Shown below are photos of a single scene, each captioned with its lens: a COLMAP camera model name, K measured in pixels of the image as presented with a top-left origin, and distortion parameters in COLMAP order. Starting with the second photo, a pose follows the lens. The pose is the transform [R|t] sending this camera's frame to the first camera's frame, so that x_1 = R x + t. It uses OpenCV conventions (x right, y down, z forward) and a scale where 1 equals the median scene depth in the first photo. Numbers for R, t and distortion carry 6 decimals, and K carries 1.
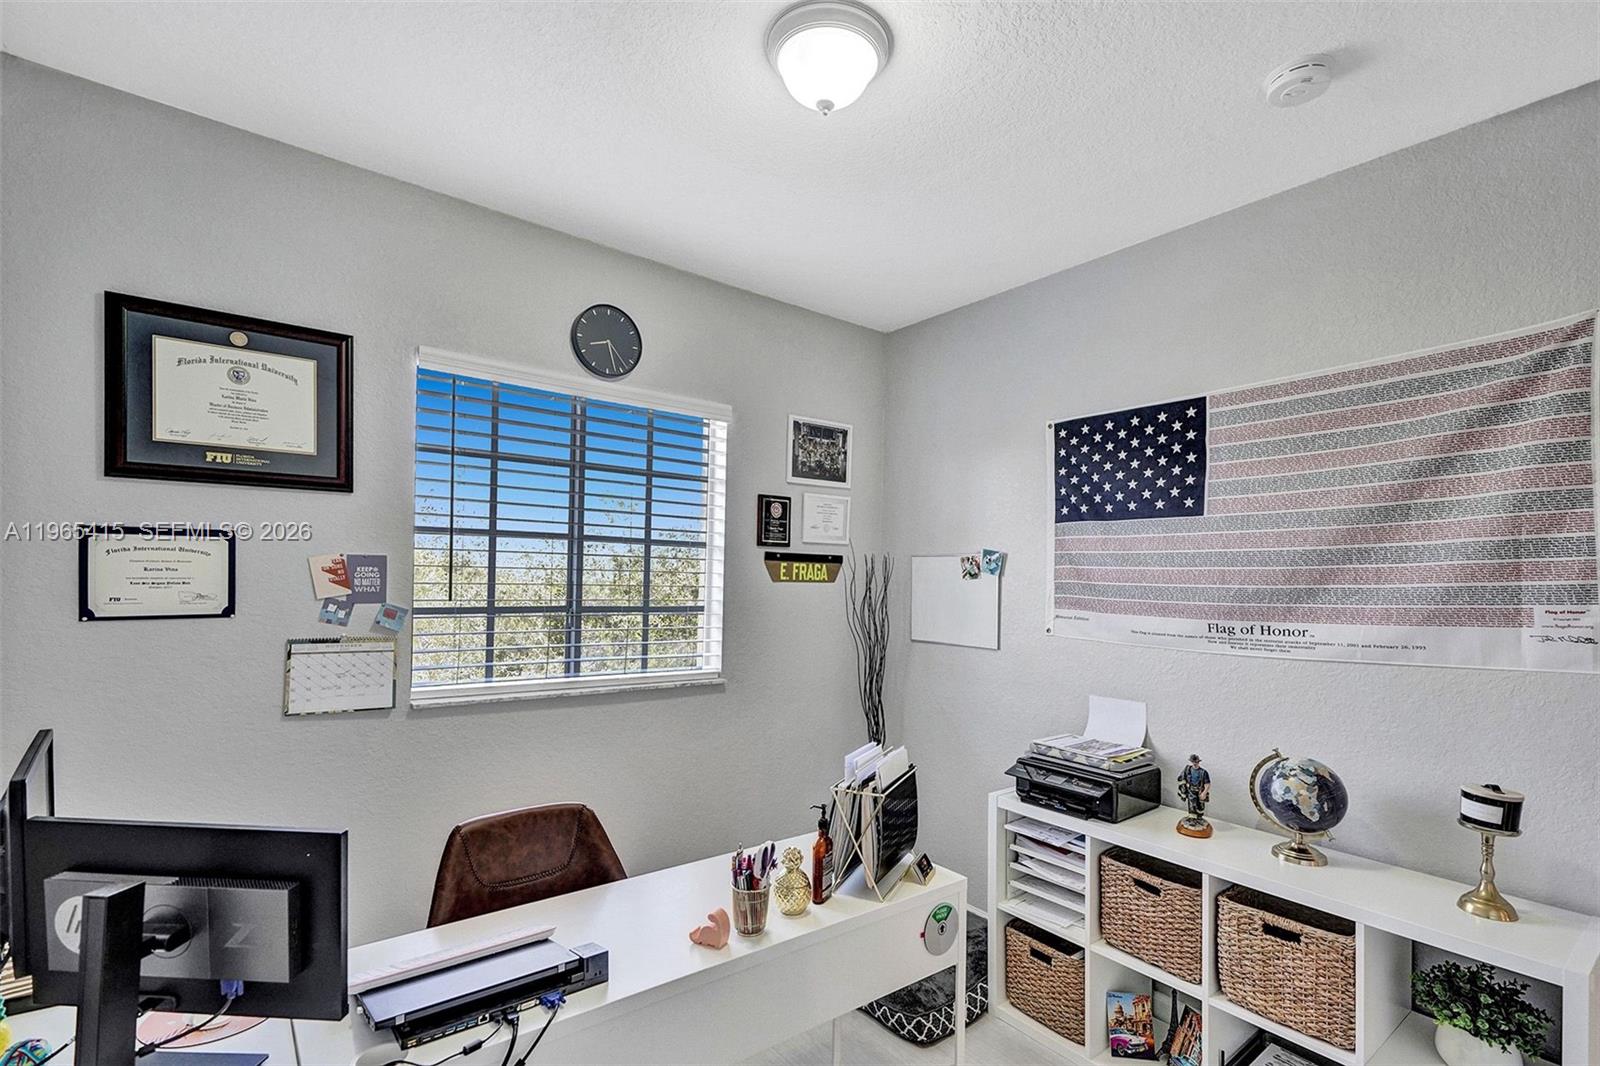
lens RADIAL K [[737.0, 0, 802.2], [0, 737.0, 567.3], [0, 0, 1]] dist [0.034967, -0.000221]
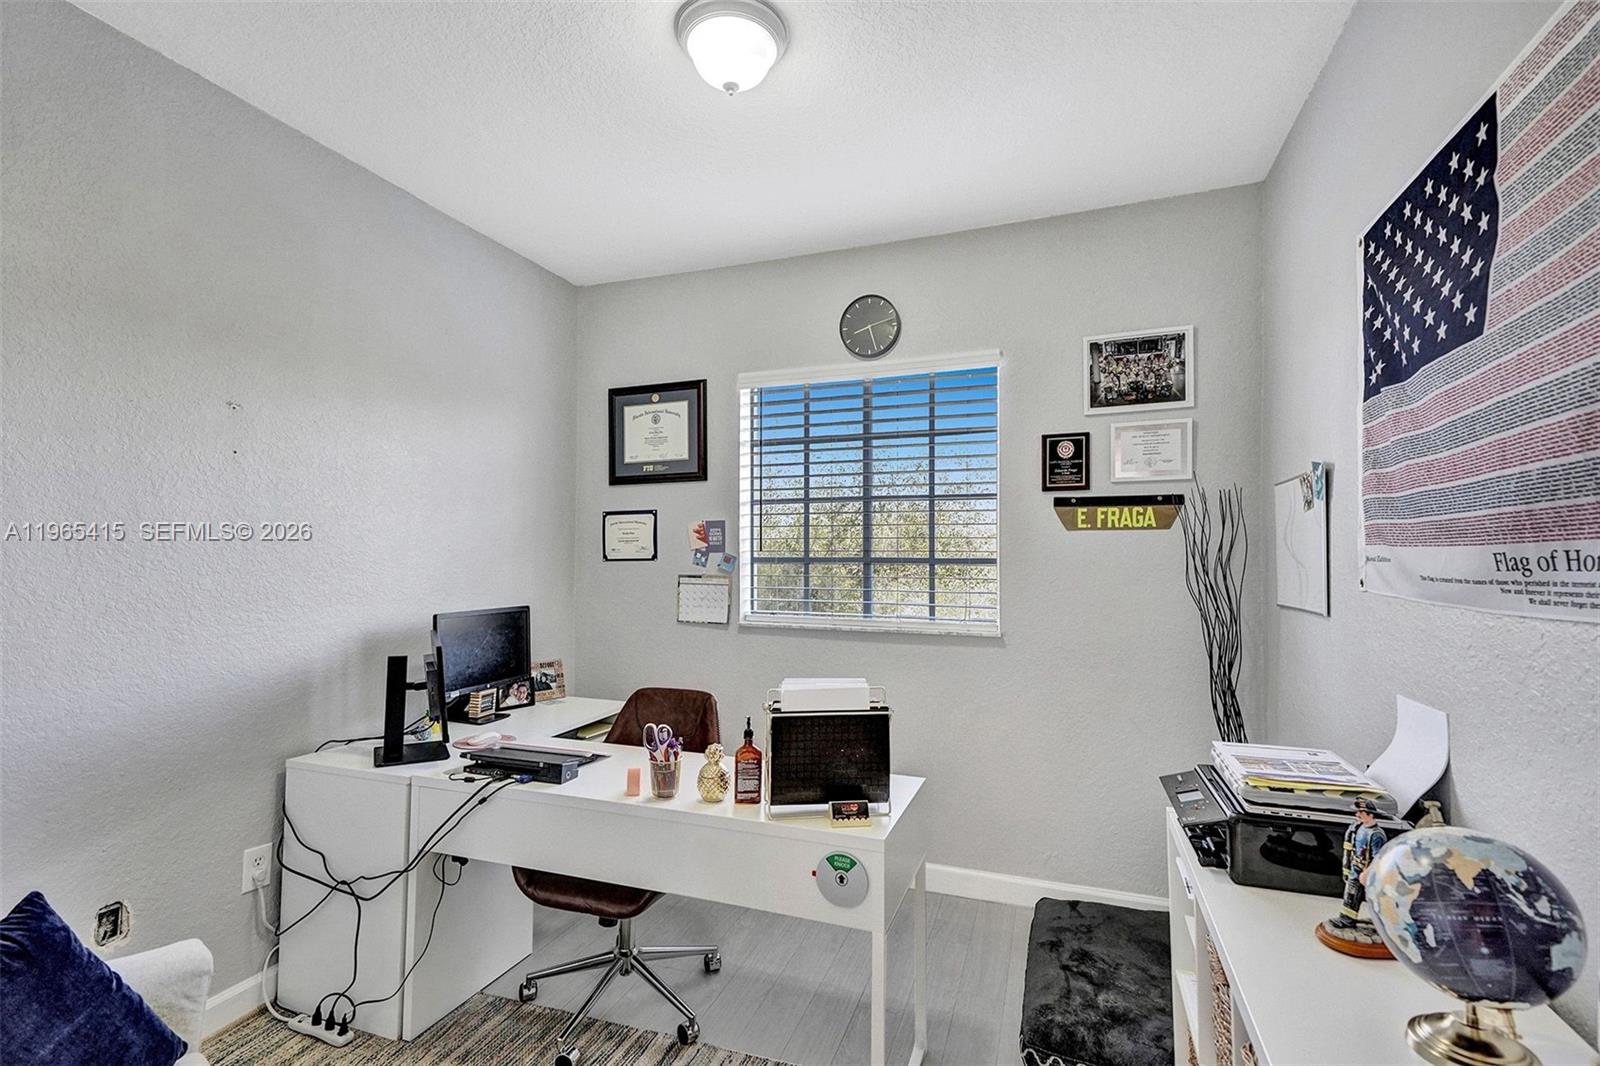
lens RADIAL K [[722.5, 0, 808.3], [0, 722.5, 533.7], [0, 0, 1]] dist [0.046484, -0.014300]
pose [[0.532272, -0.048311, -0.845194, 0.722179], [0.020454, 0.998813, -0.044211, 0.075621], [0.846326, 0.006245, 0.532628, 0.369067]]
